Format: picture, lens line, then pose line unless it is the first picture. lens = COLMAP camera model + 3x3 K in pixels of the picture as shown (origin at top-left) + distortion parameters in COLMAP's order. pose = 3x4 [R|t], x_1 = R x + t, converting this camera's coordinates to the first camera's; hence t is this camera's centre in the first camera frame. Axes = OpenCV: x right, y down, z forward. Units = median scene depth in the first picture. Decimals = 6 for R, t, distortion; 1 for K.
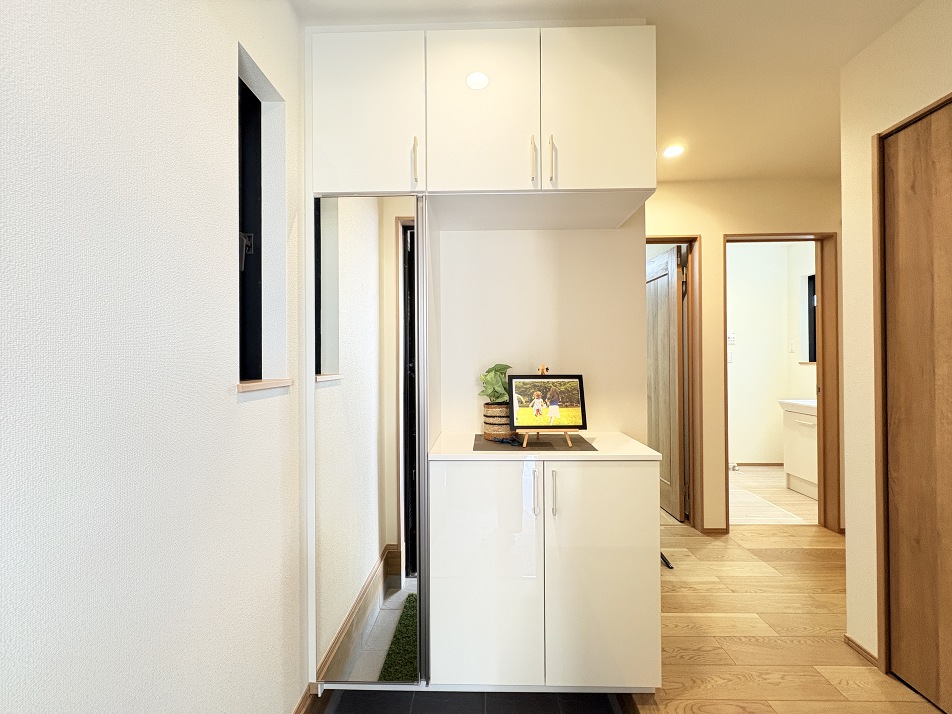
lens RADIAL K [[382.2, 0, 475.2], [0, 382.2, 354.8], [0, 0, 1]] dist [-0.002813, 0.000600]
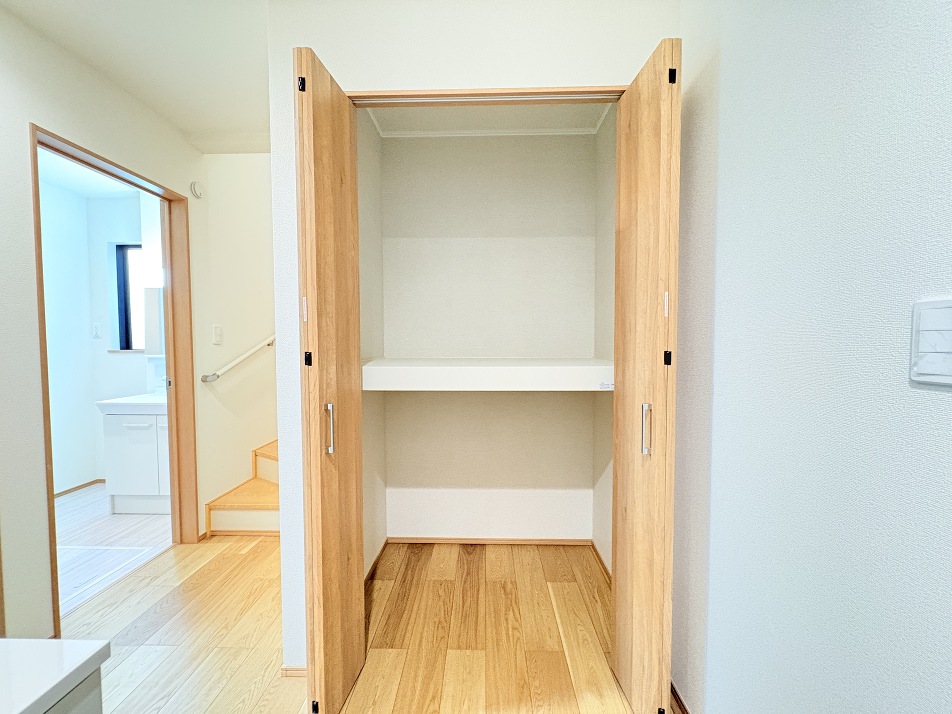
lens RADIAL K [[382.2, 0, 474.9], [0, 382.2, 355.0], [0, 0, 1]] dist [-0.002813, 0.000600]
pose [[0.009369, -0.032909, 0.999414, 0.086571], [-0.001069, 0.999457, 0.032921, 0.003243], [-0.999956, -0.001377, 0.009328, 0.335232]]
